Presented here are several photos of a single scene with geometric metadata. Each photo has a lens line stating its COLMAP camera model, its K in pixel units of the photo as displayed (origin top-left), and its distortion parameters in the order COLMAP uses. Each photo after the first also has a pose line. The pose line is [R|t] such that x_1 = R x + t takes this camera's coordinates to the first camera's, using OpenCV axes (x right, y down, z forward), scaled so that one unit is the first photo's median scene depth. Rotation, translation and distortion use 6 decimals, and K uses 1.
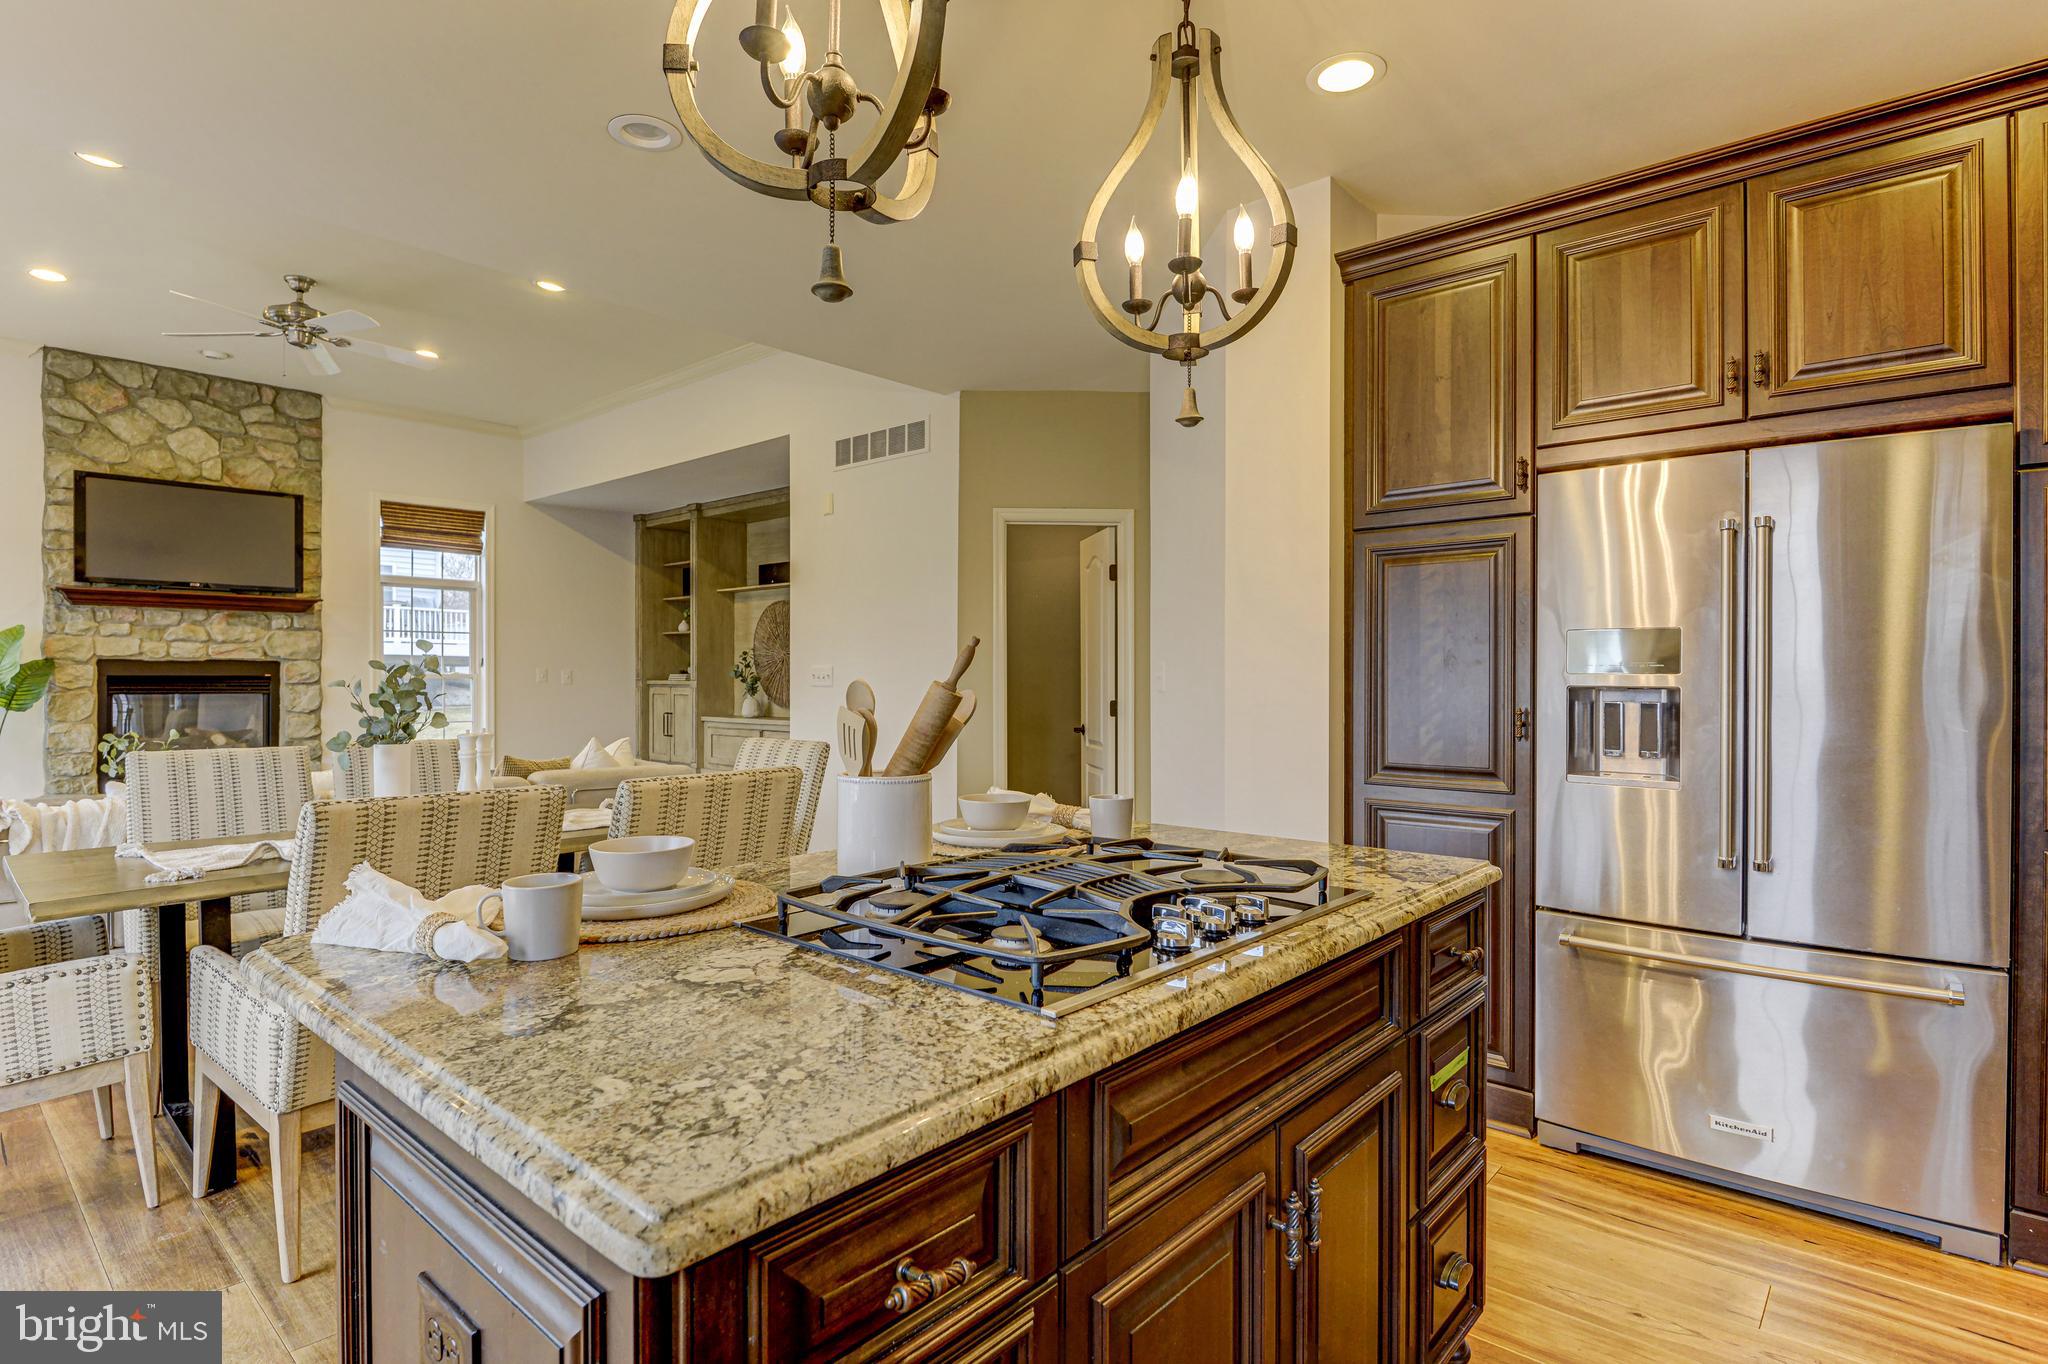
lens RADIAL K [[1027.2, 0, 1007.0], [0, 1027.2, 679.4], [0, 0, 1]] dist [-0.000654, -0.009985]
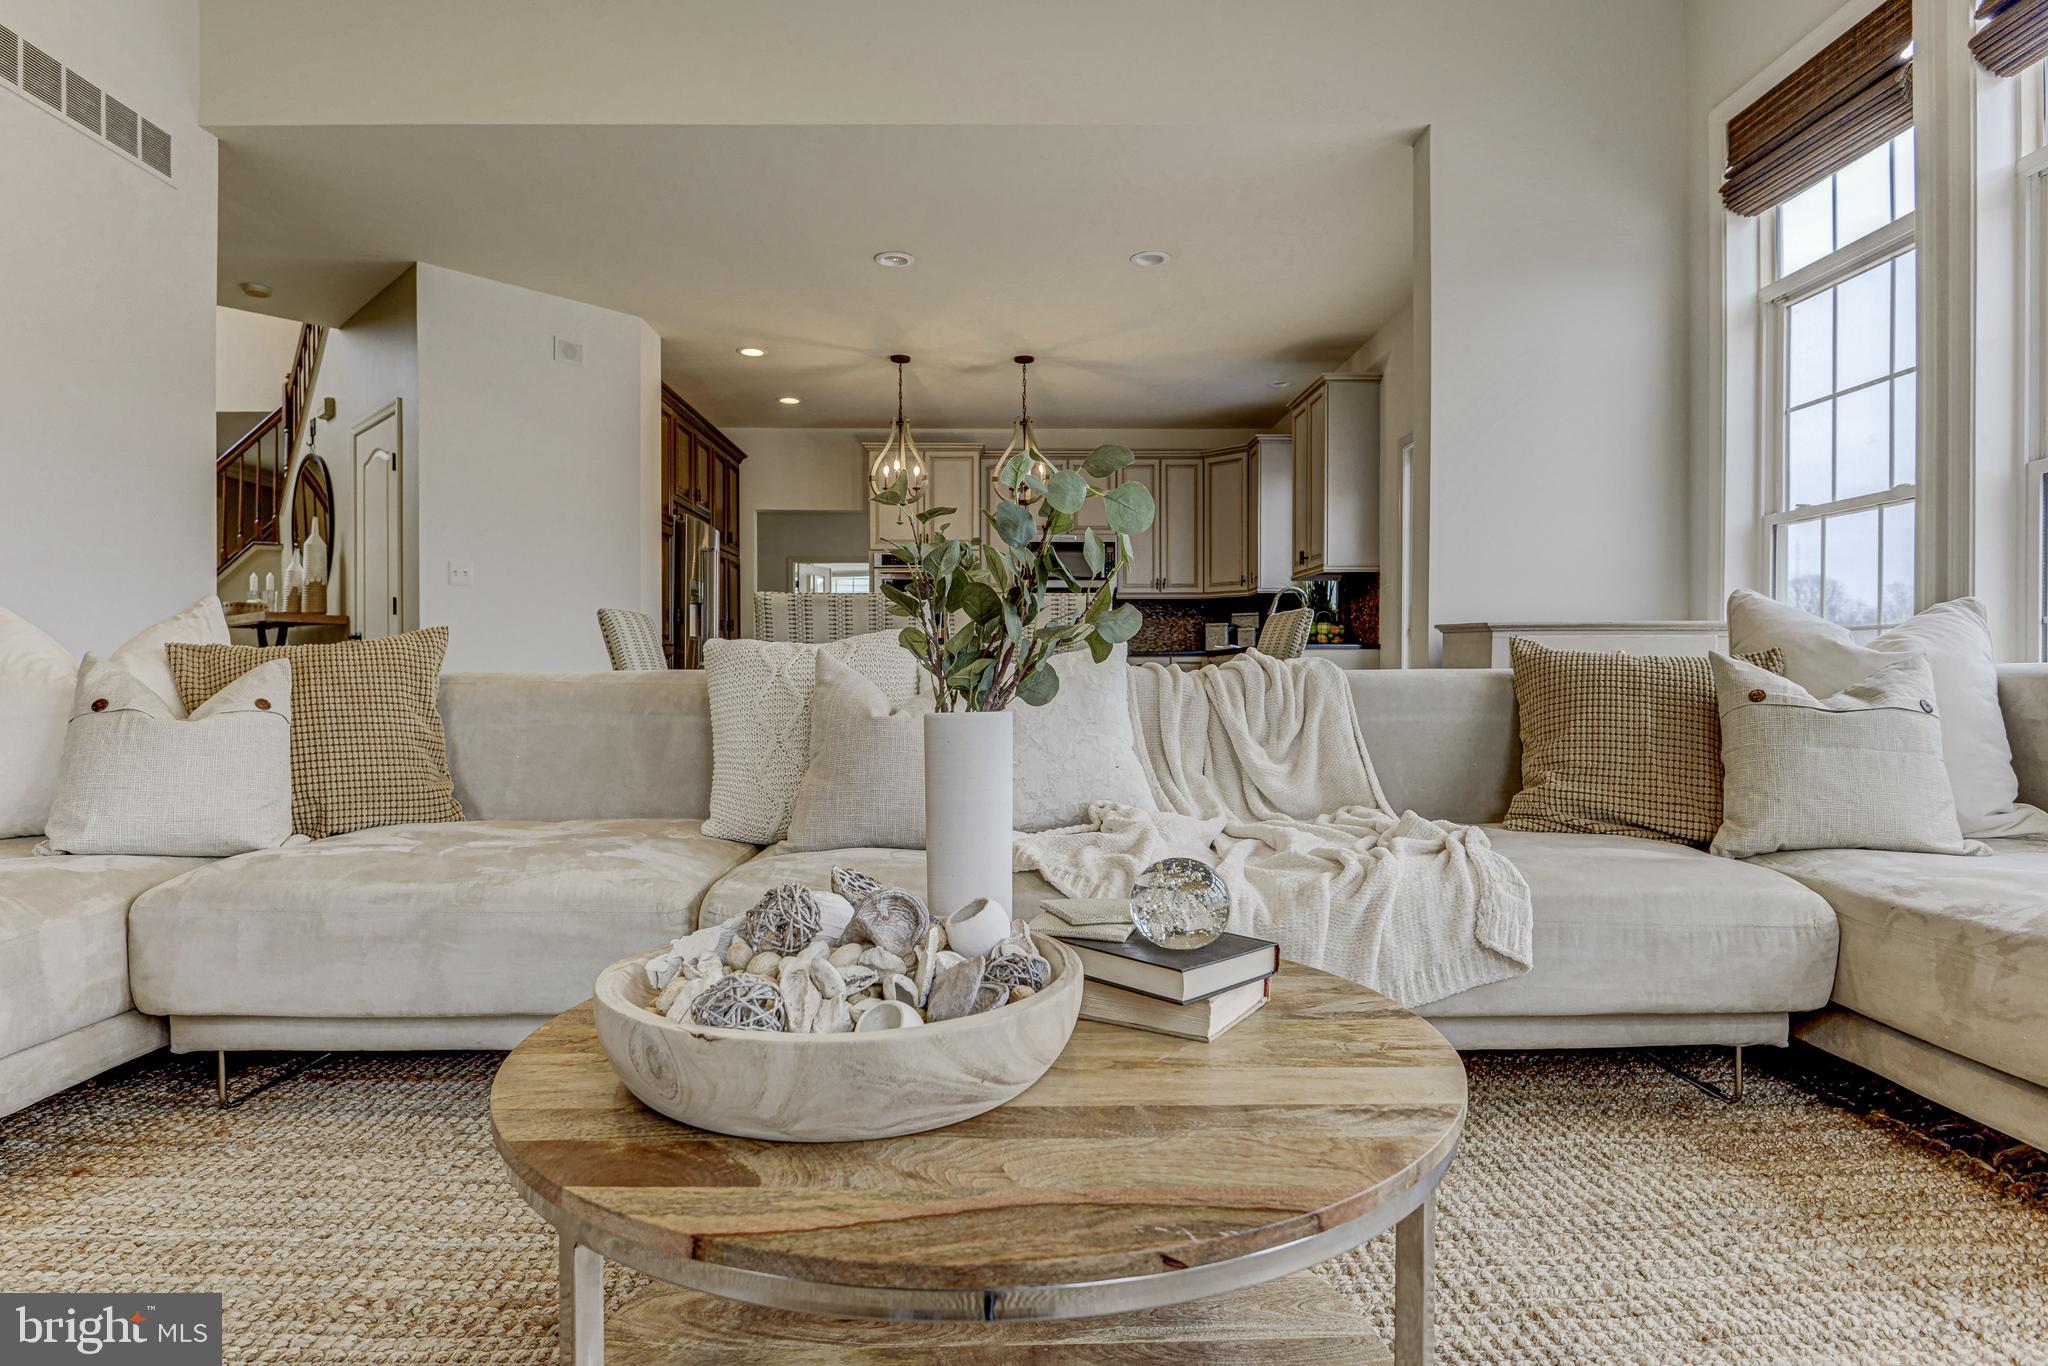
lens RADIAL K [[1087.4, 0, 1004.4], [0, 1087.4, 681.2], [0, 0, 1]] dist [-0.002004, -0.013338]
pose [[-0.668551, -0.003780, 0.743657, -0.722079], [0.002398, 0.999971, 0.007240, 0.068564], [-0.743663, 0.006624, -0.668522, 0.818007]]
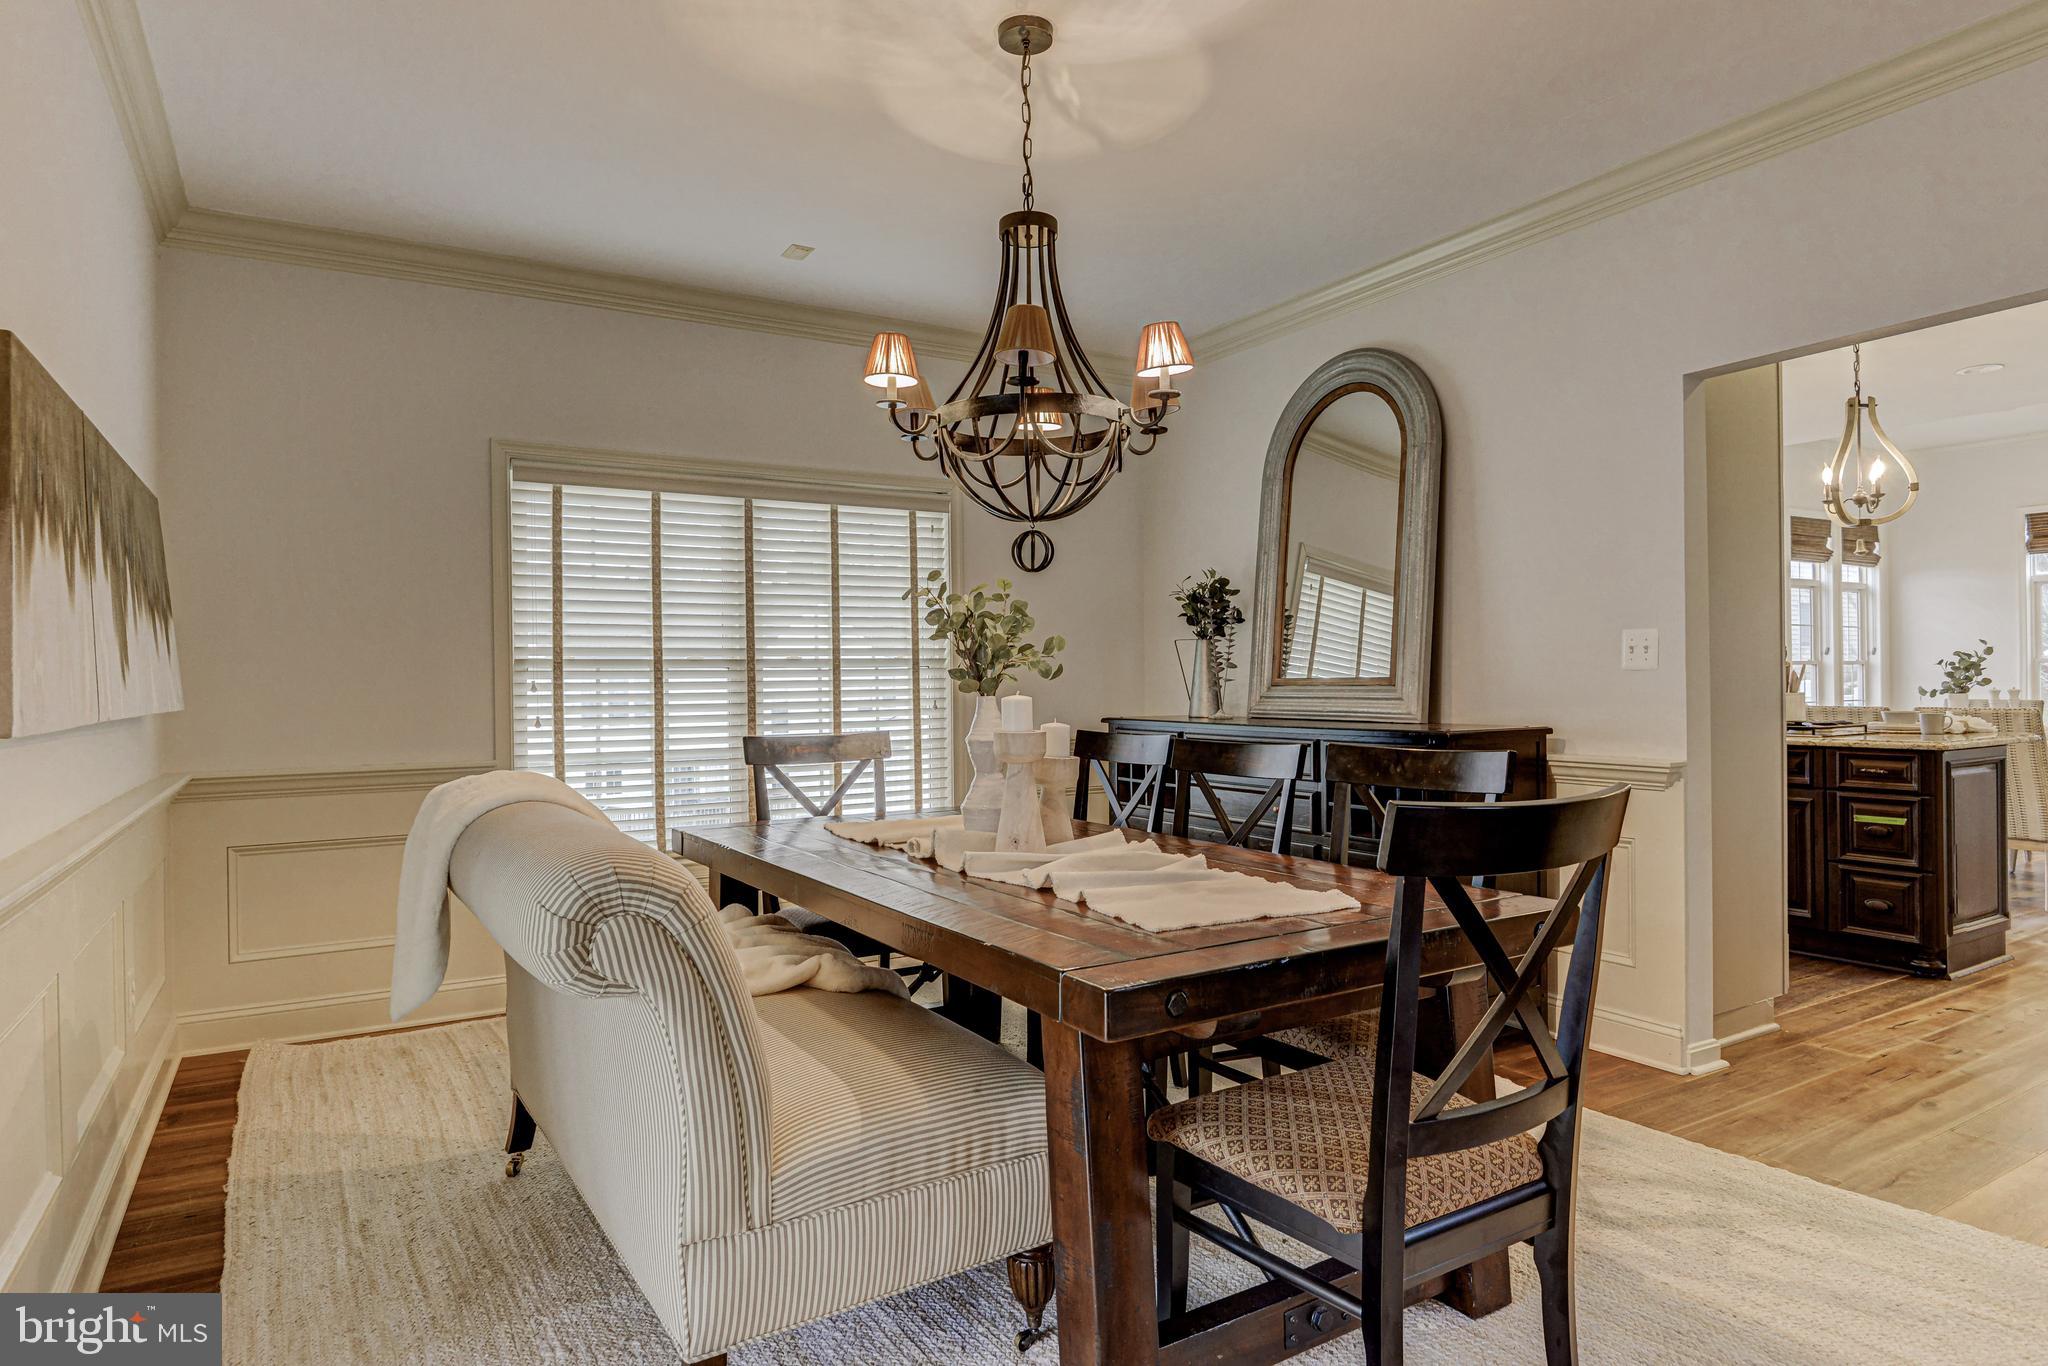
lens RADIAL K [[1165.2, 0, 1024.0], [0, 1165.2, 683.0], [0, 0, 1]] dist [-0.016071, -0.000497]
pose [[-0.288754, 0.006704, -0.957380, 0.843566], [0.009728, 0.999944, 0.004068, 0.006901], [0.957354, -0.008138, -0.288804, -0.030939]]
